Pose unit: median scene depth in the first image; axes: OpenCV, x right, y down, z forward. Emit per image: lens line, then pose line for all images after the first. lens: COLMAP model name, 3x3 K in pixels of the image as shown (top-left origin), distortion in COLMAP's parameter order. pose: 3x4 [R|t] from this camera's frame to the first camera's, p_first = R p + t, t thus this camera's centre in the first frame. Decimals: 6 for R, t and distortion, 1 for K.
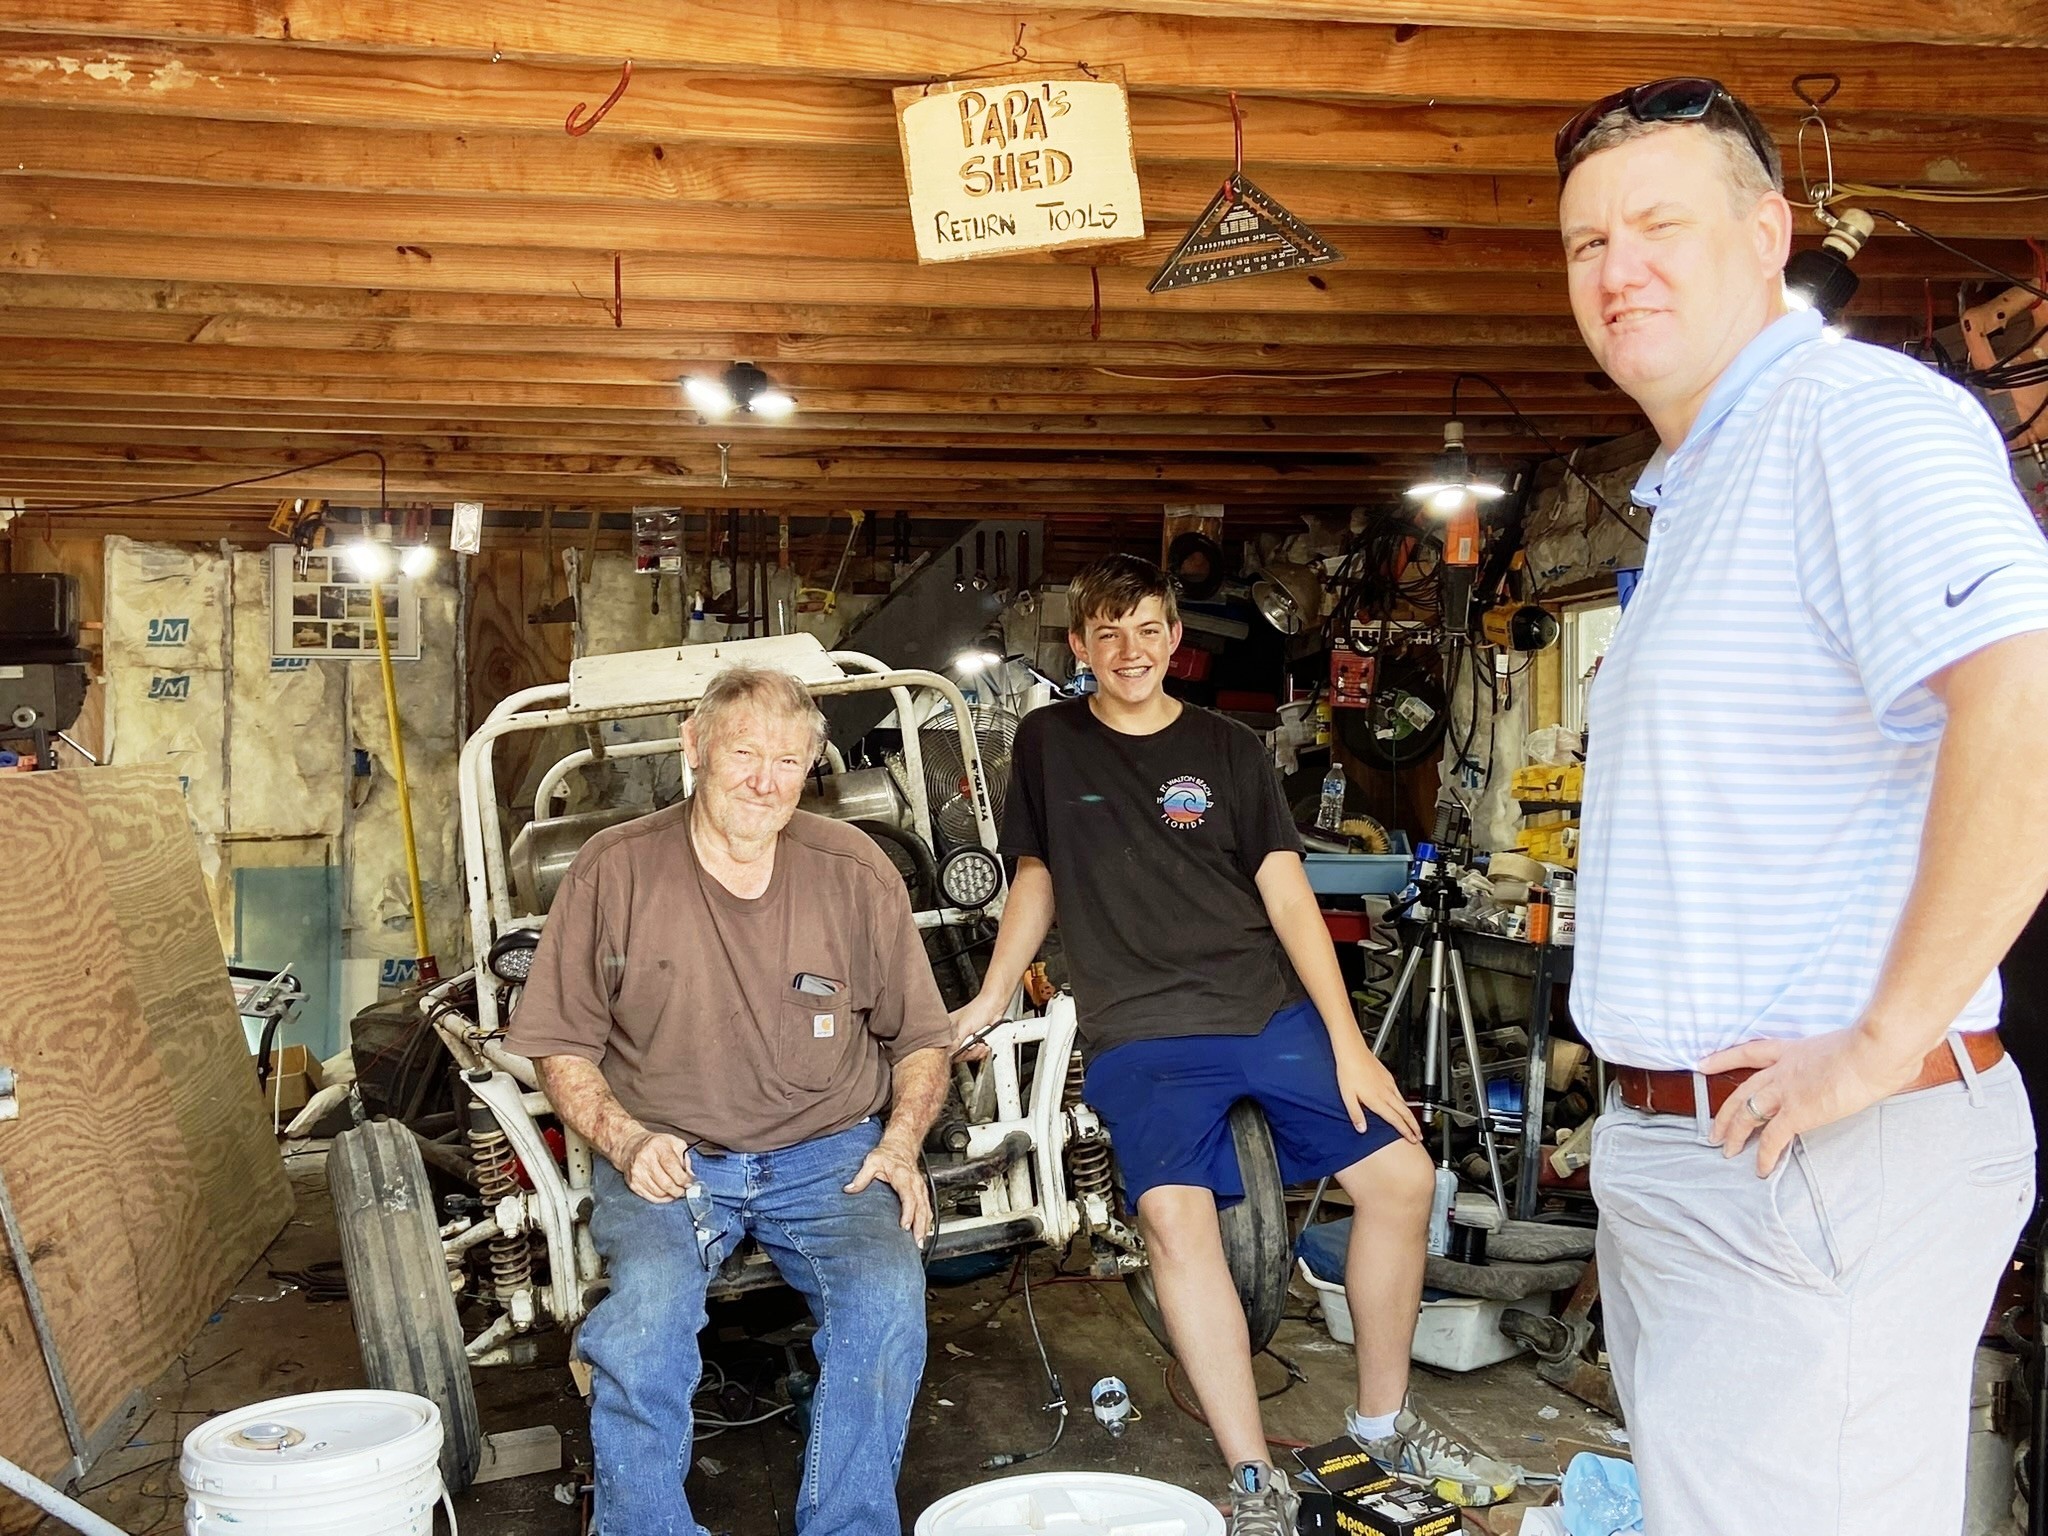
lens RADIAL K [[2514.7, 0, 1021.7], [0, 2514.7, 722.6], [0, 0, 1]] dist [0.064357, -0.001409]
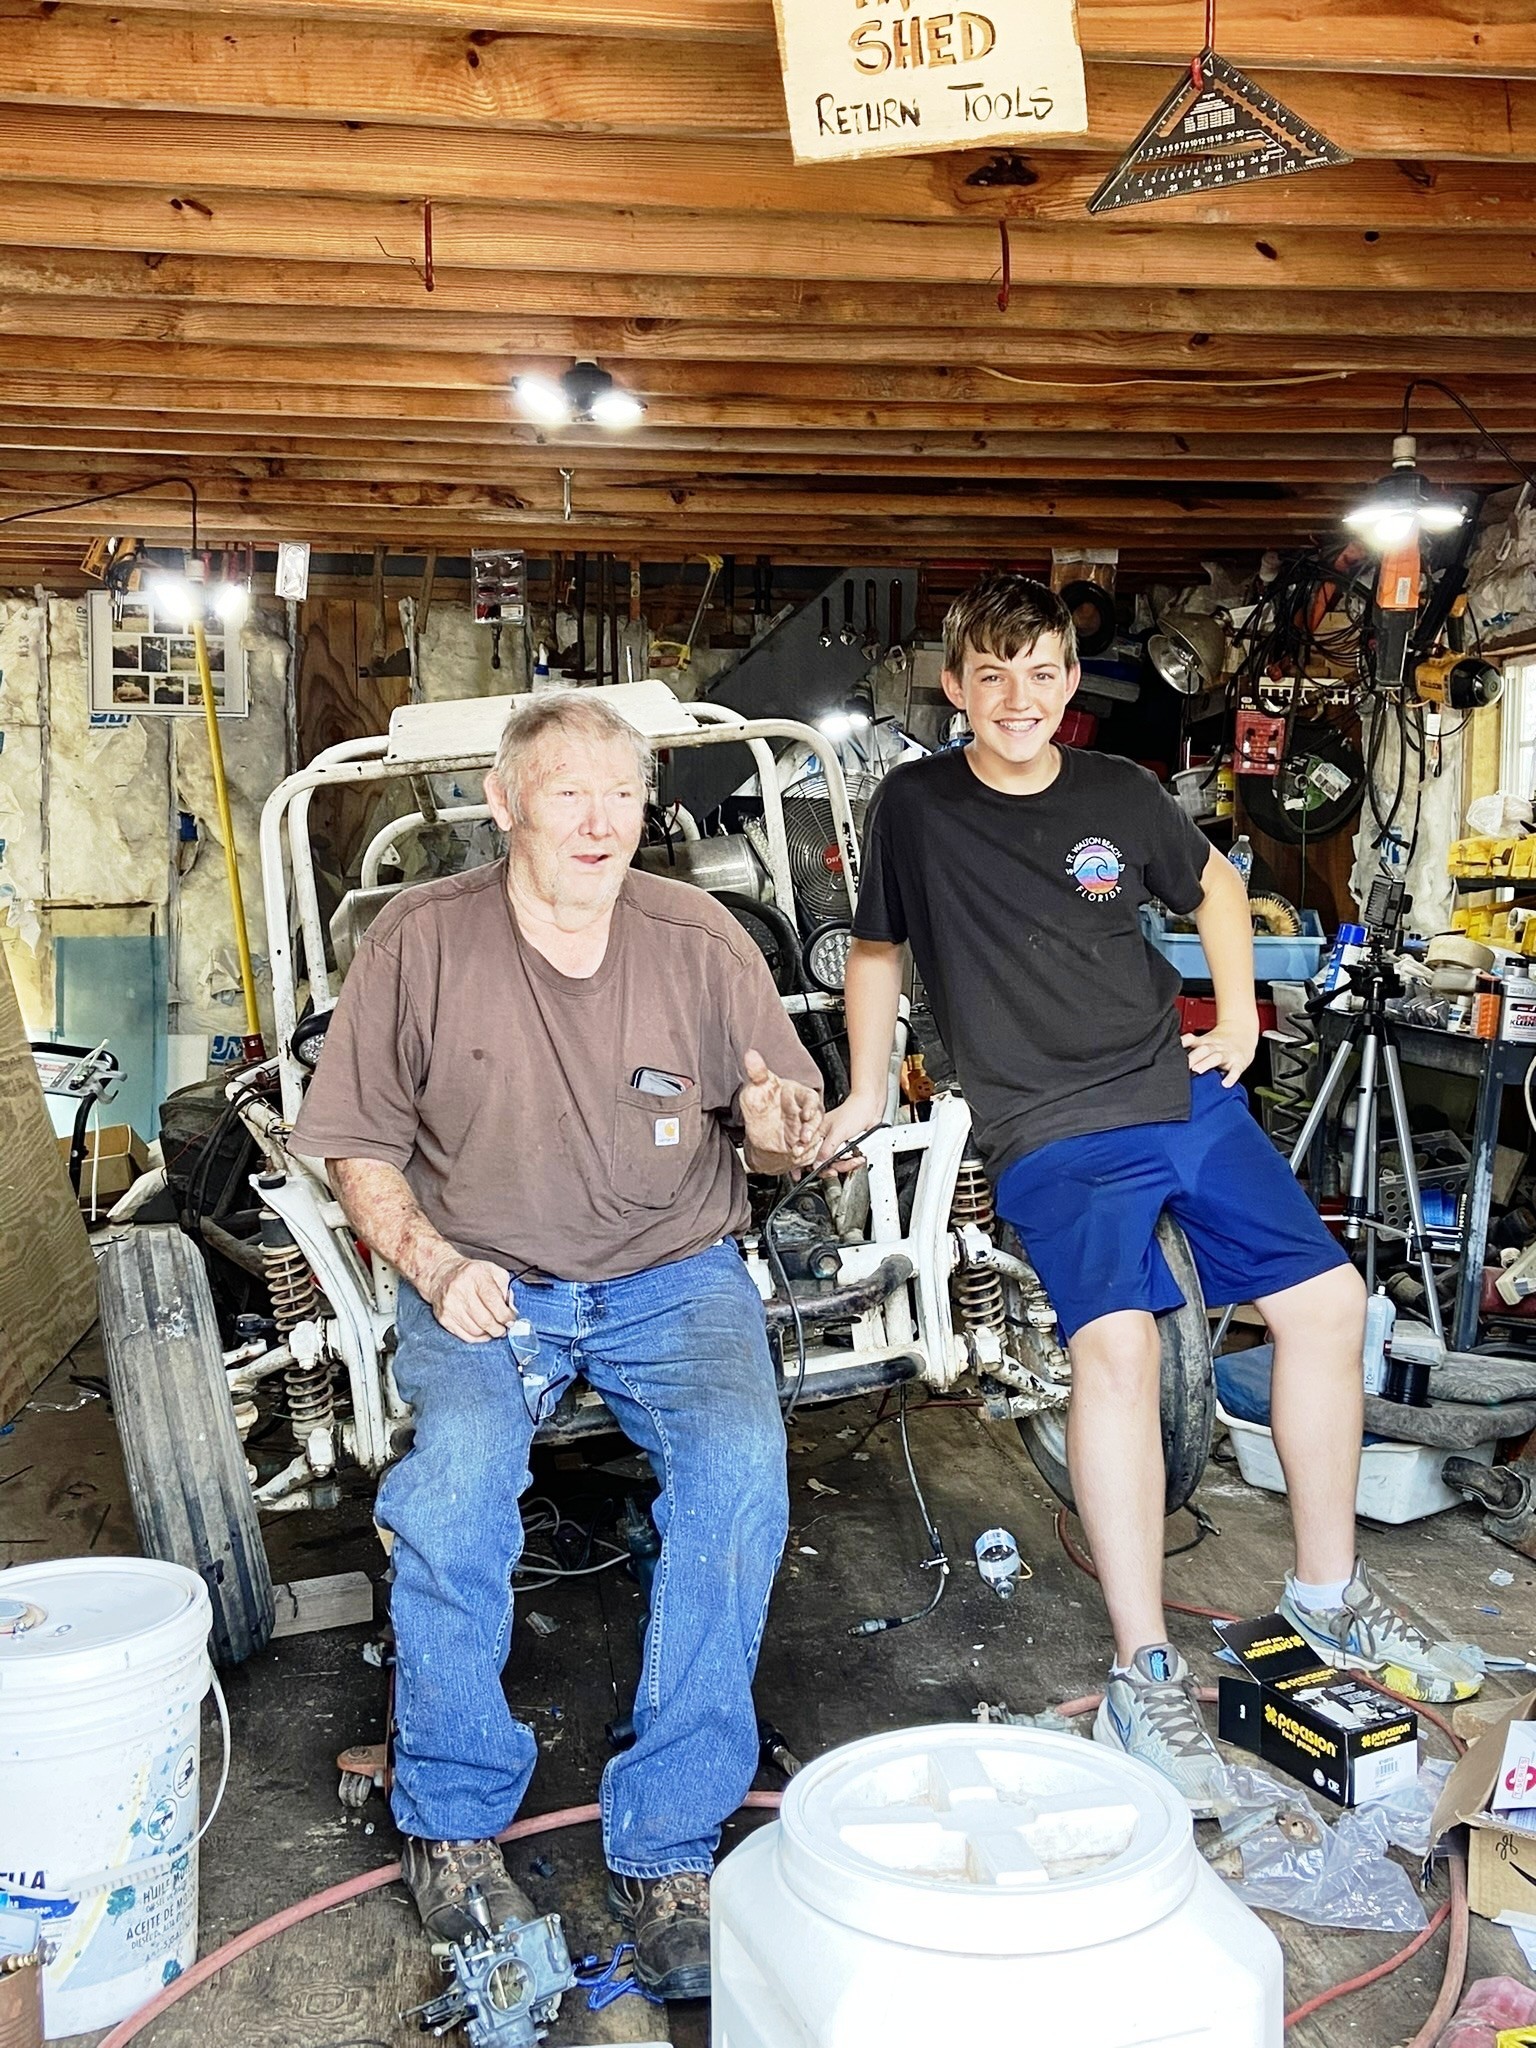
lens RADIAL K [[2514.7, 0, 768.0], [0, 2514.7, 1024.0], [0, 0, 1]] dist [0.064357, -0.001409]
pose [[0.998997, 0.012458, -0.043021, -0.007073], [-0.008614, 0.996048, 0.088394, 0.006733], [0.043952, -0.087934, 0.995156, 0.114540]]
